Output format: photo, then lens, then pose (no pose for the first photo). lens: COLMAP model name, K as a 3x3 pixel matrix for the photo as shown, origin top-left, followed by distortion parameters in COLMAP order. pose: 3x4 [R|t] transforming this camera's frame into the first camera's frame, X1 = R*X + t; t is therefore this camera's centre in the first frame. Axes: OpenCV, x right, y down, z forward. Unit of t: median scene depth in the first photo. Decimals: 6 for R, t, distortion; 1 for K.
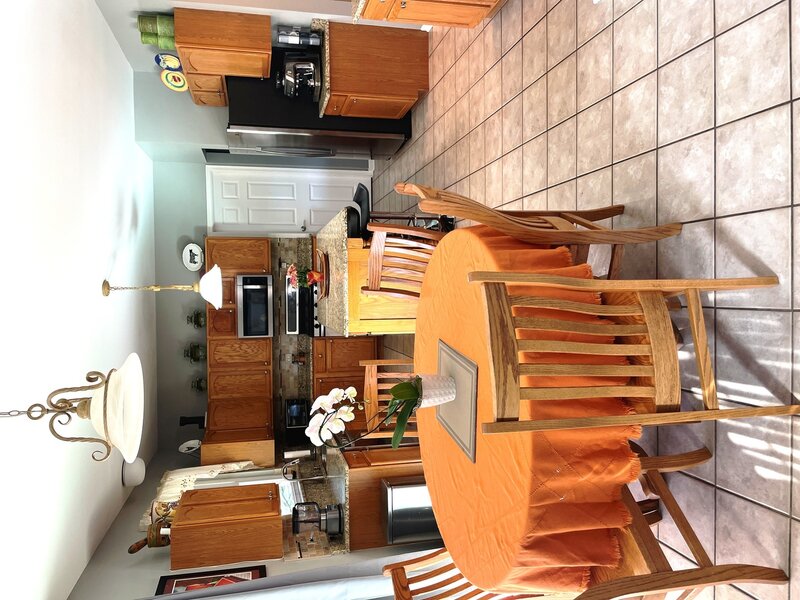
lens RADIAL K [[616.3, 0, 401.2], [0, 616.3, 302.6], [0, 0, 1]] dist [0.078302, -0.014788]
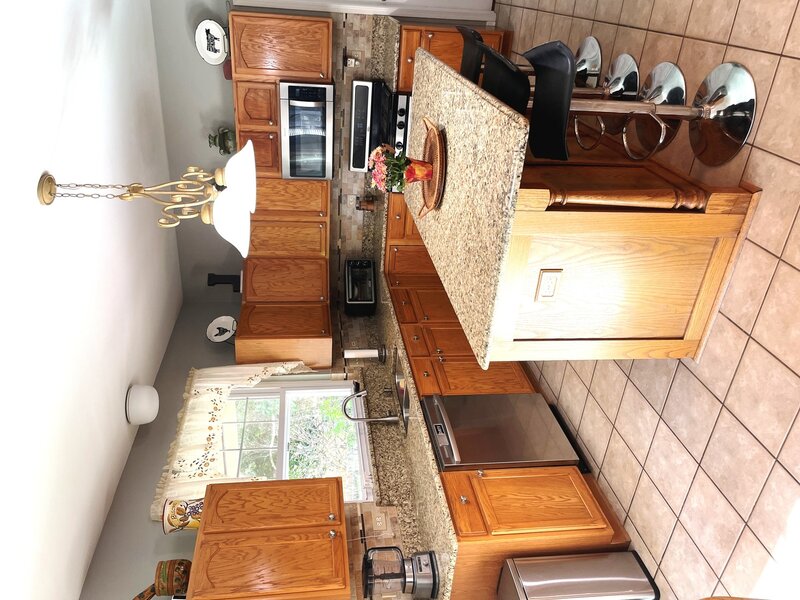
lens RADIAL K [[616.3, 0, 398.6], [0, 616.3, 297.9], [0, 0, 1]] dist [0.078302, -0.014788]
pose [[0.992772, 0.111575, -0.044214, -0.088855], [-0.080905, 0.894287, 0.440119, -0.138240], [0.088646, -0.433361, 0.896850, 0.332399]]
